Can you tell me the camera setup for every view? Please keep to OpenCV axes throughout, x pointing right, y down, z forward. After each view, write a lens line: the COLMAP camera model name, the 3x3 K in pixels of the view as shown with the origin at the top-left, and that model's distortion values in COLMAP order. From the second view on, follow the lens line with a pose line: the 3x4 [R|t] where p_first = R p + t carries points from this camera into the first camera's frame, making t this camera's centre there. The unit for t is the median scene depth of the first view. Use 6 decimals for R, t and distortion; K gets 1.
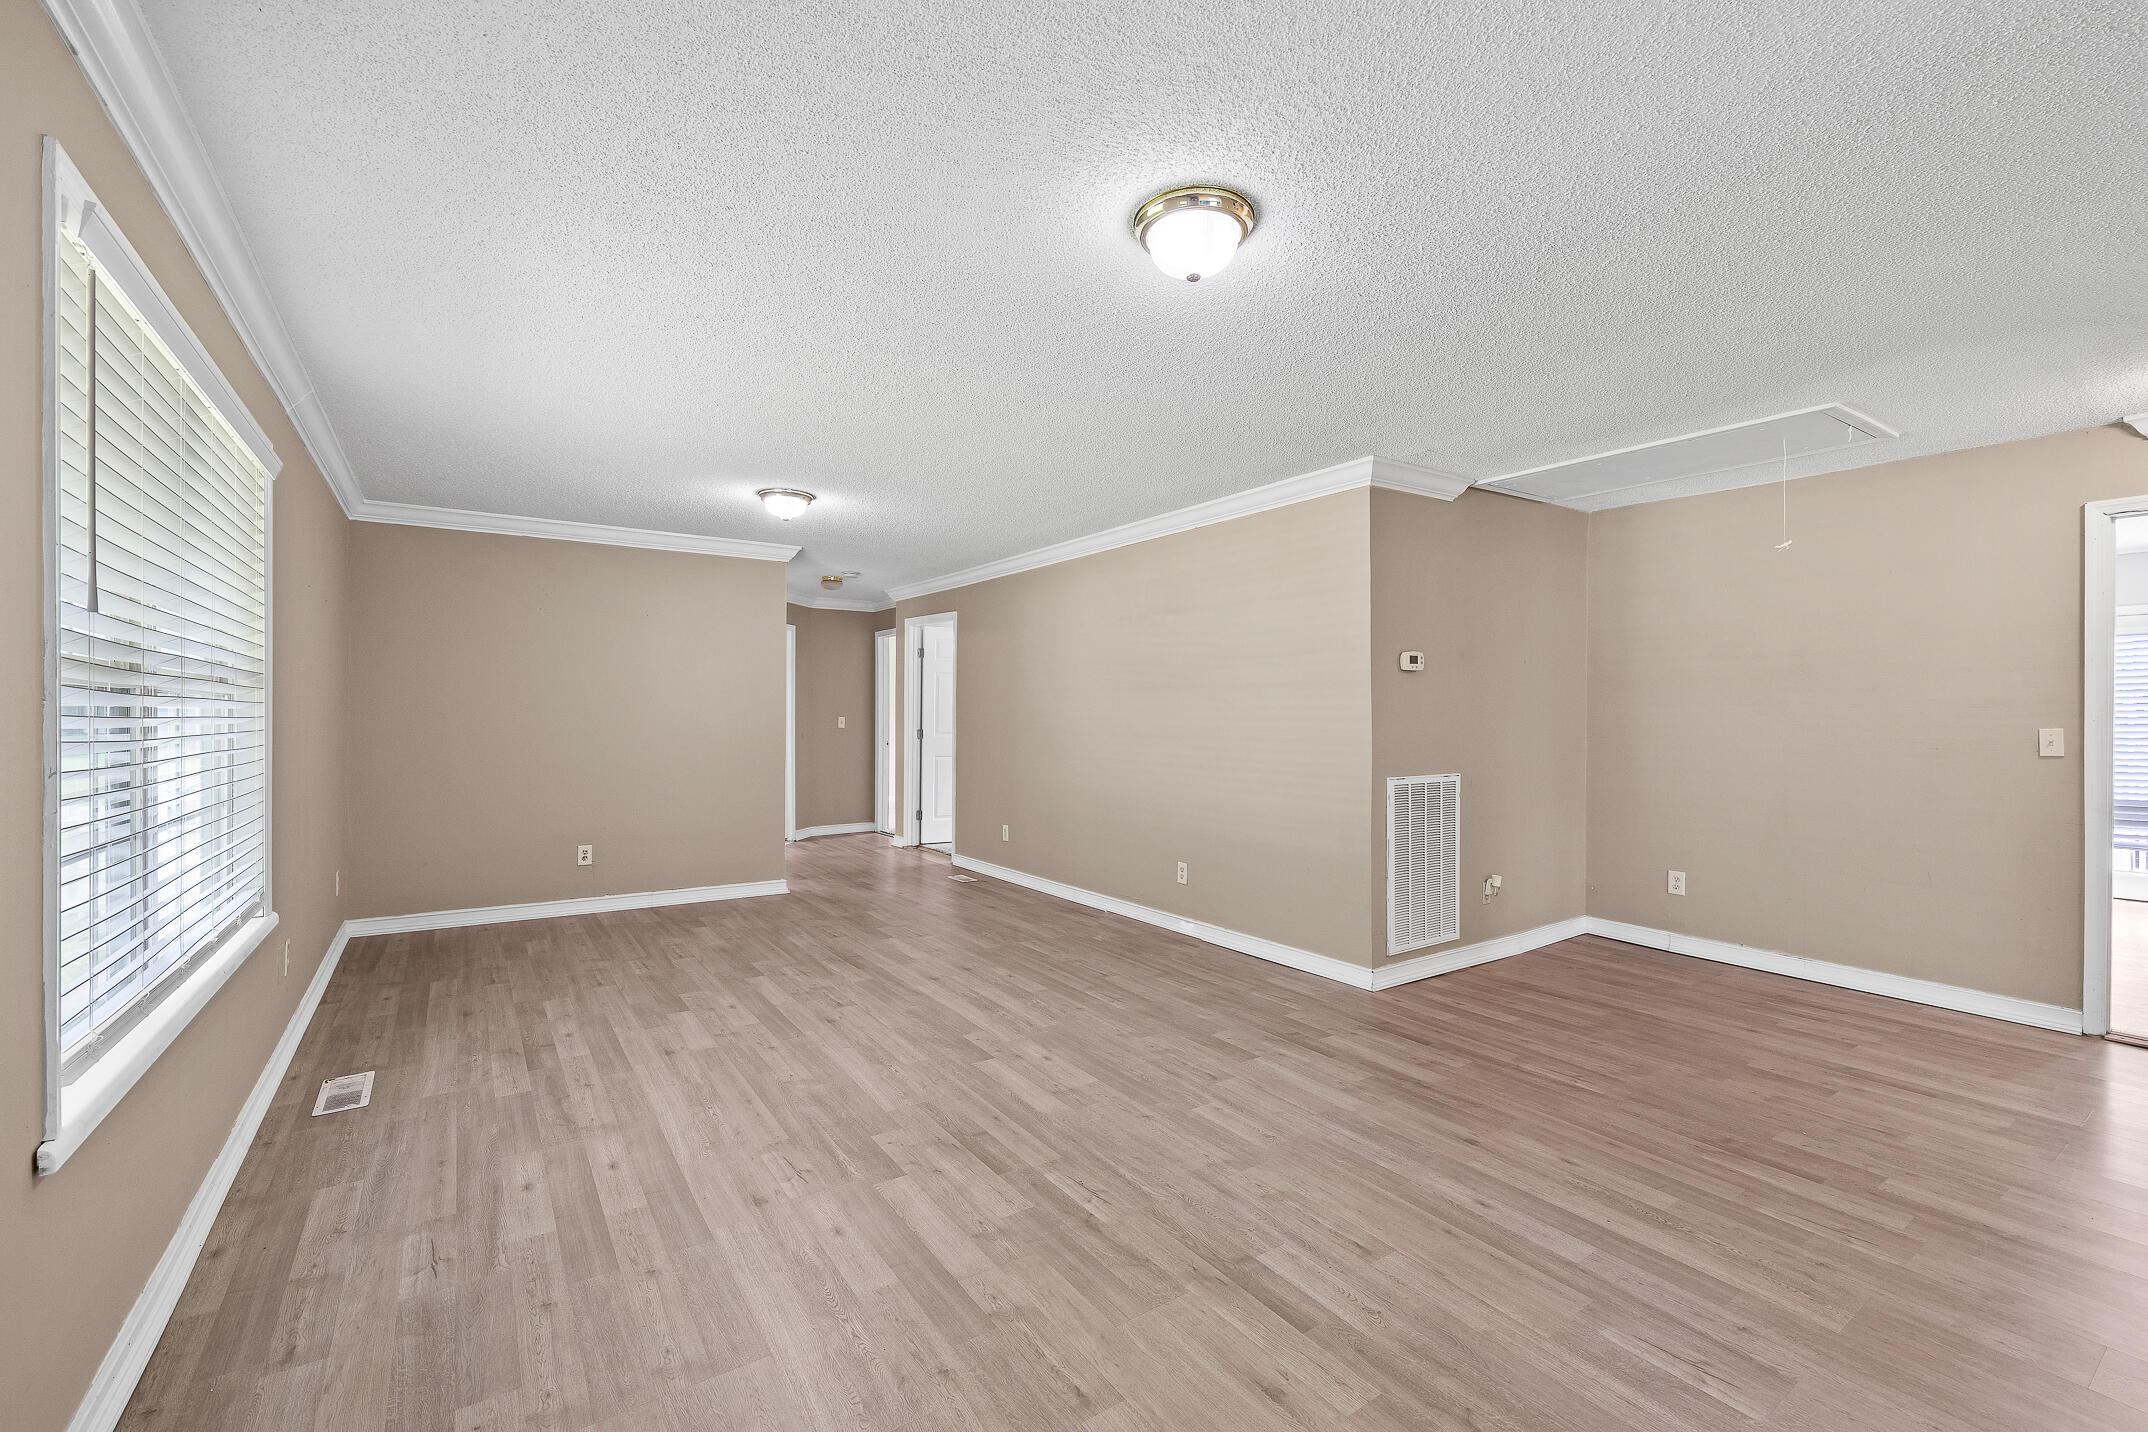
lens RADIAL K [[902.0, 0, 1074.0], [0, 902.0, 716.0], [0, 0, 1]] dist [0.001937, 0.000063]
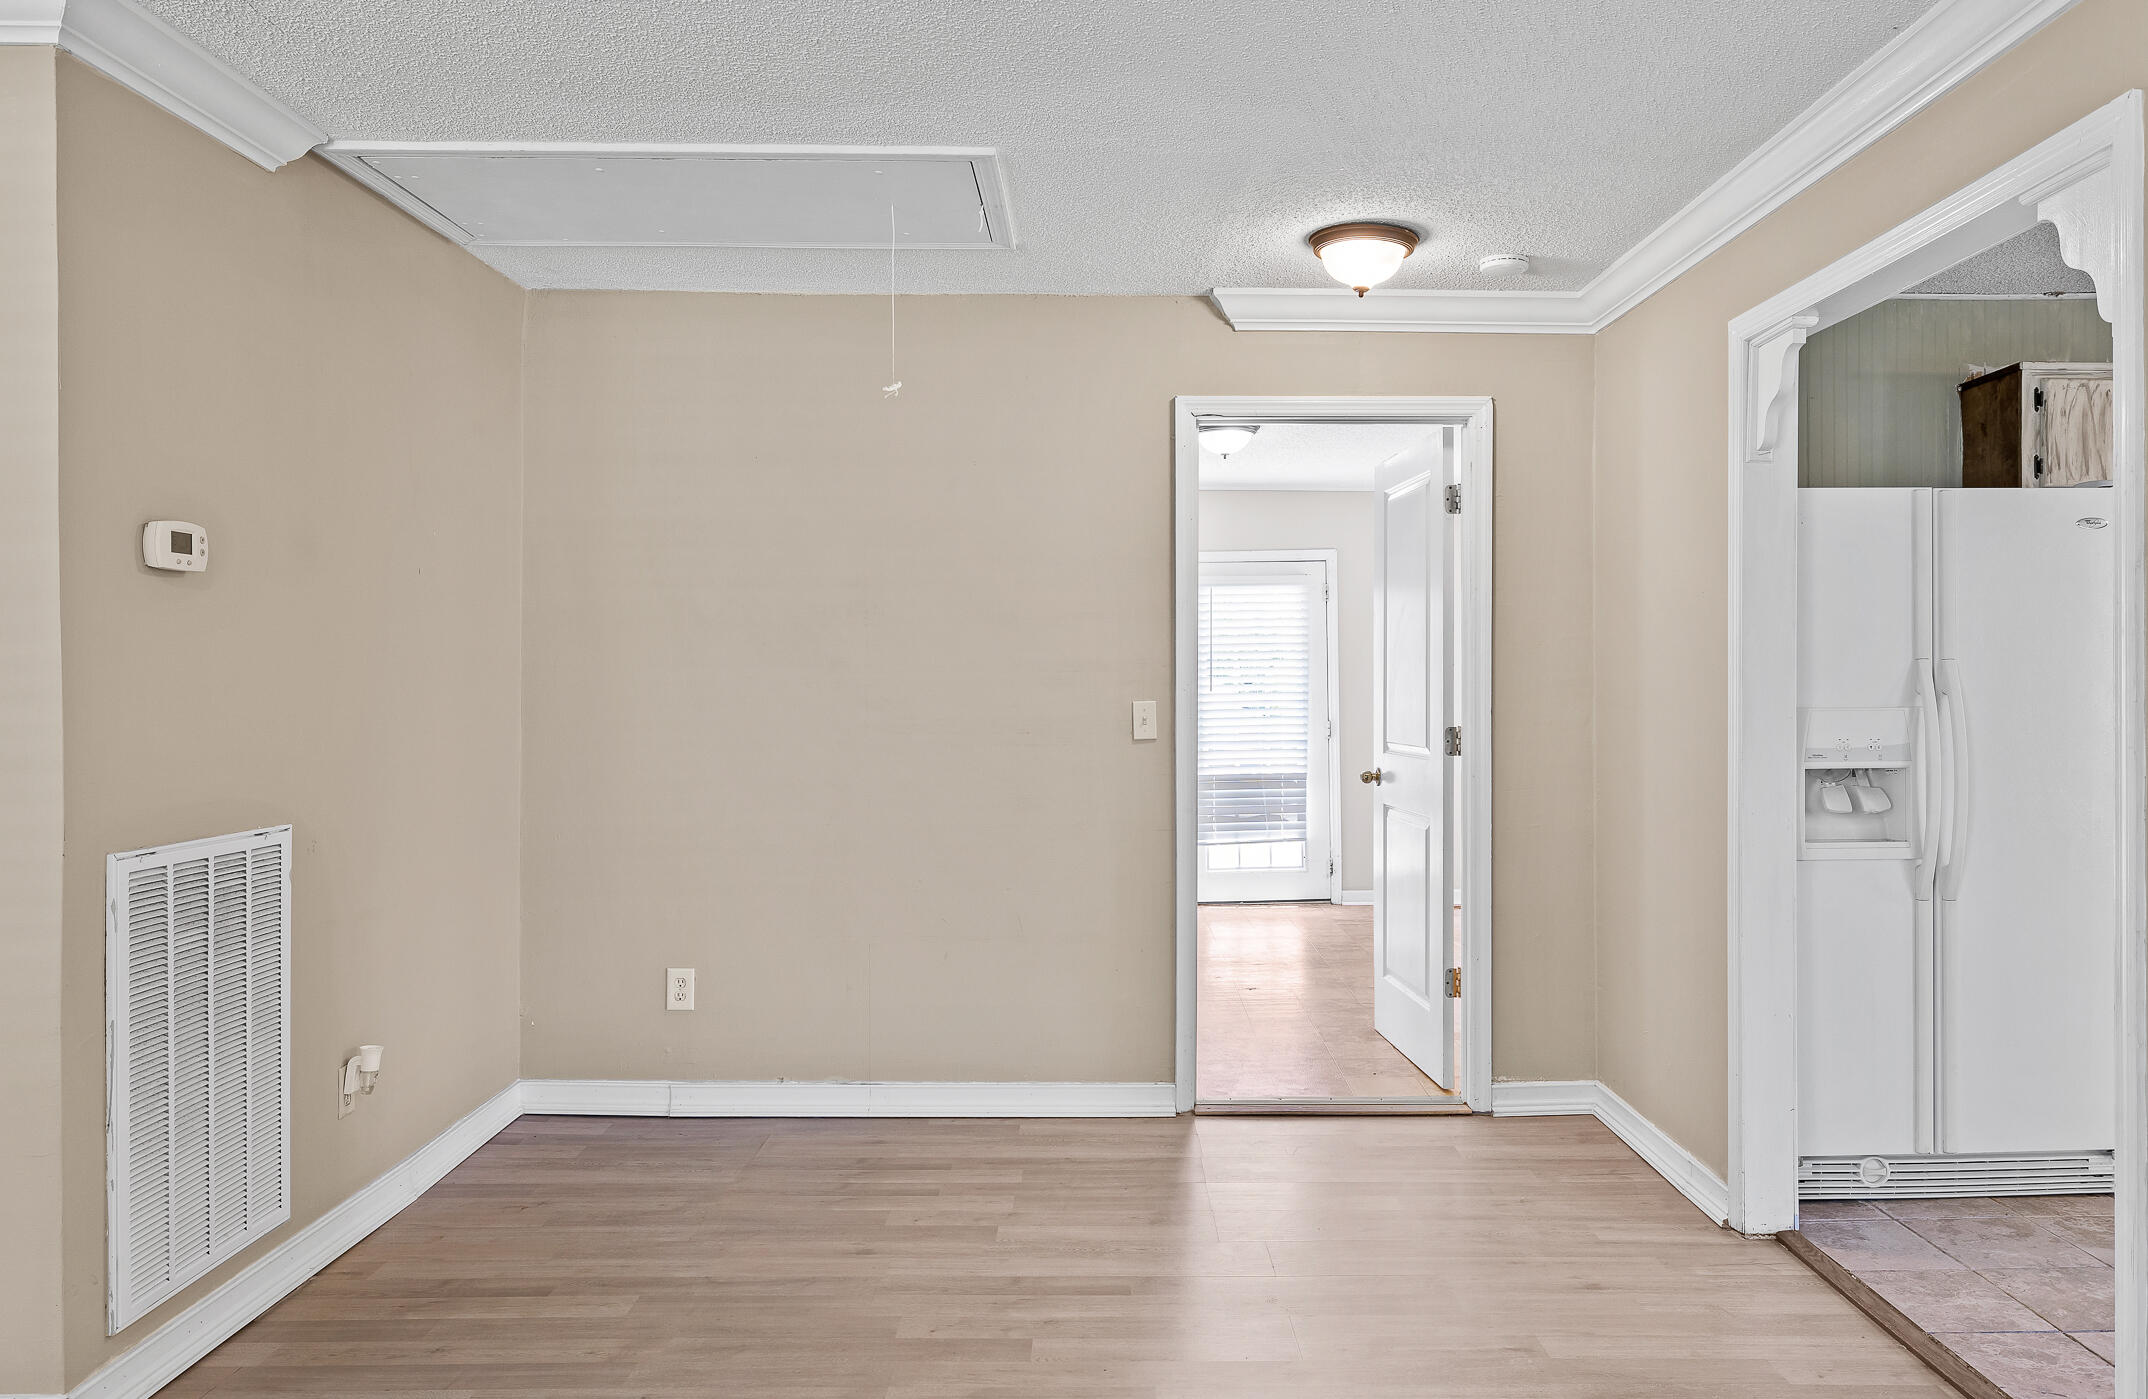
lens RADIAL K [[1491.6, 0, 1128.5], [0, 1491.6, 679.8], [0, 0, 1]] dist [-0.001117, -0.001188]
pose [[0.547693, 0.000319, 0.836679, 0.073373], [0.004793, 0.999982, -0.003519, 0.000883], [-0.836666, 0.005938, 0.547682, 0.356767]]
